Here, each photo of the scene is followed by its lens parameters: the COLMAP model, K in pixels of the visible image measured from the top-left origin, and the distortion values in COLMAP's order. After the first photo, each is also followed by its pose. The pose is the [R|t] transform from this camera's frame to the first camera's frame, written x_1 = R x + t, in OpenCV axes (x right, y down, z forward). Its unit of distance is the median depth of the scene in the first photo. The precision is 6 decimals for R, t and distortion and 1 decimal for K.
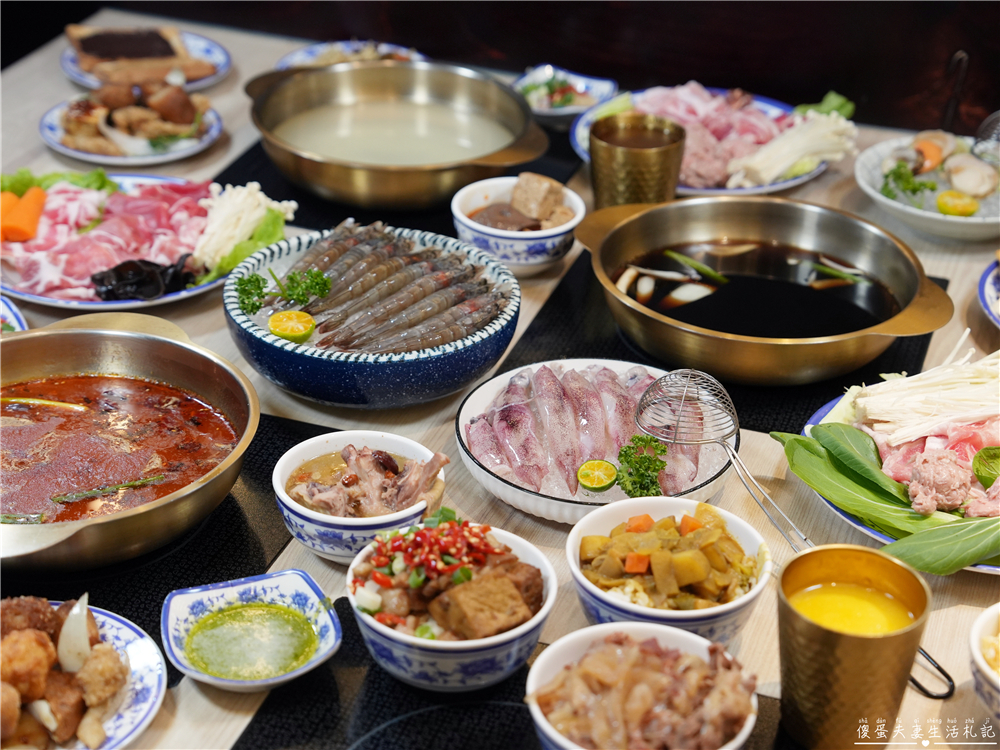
lens RADIAL K [[1771.0, 0, 500.2], [0, 1771.0, 375.3], [0, 0, 1]] dist [0.024580, 0.000000]
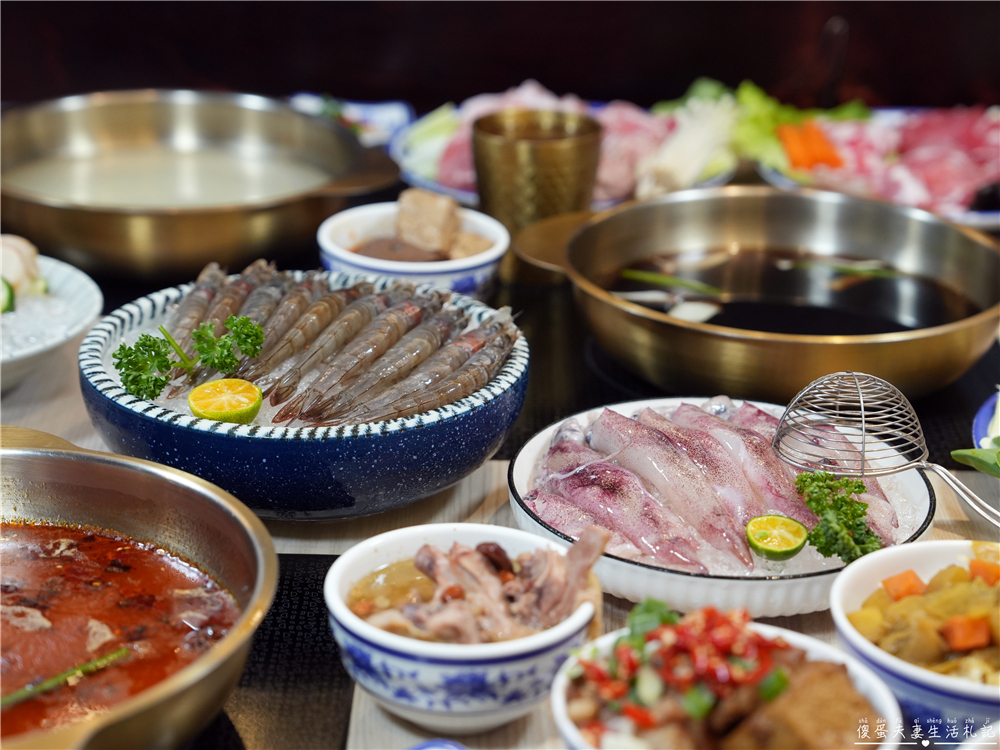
lens RADIAL K [[2051.4, 0, 499.6], [0, 2051.4, 374.3], [0, 0, 1]] dist [0.206551, 0.000000]
pose [[0.950378, -0.131737, 0.281828, -0.239015], [0.162239, 0.982848, -0.087681, 0.044399], [-0.265443, 0.129054, 0.955450, 0.263158]]
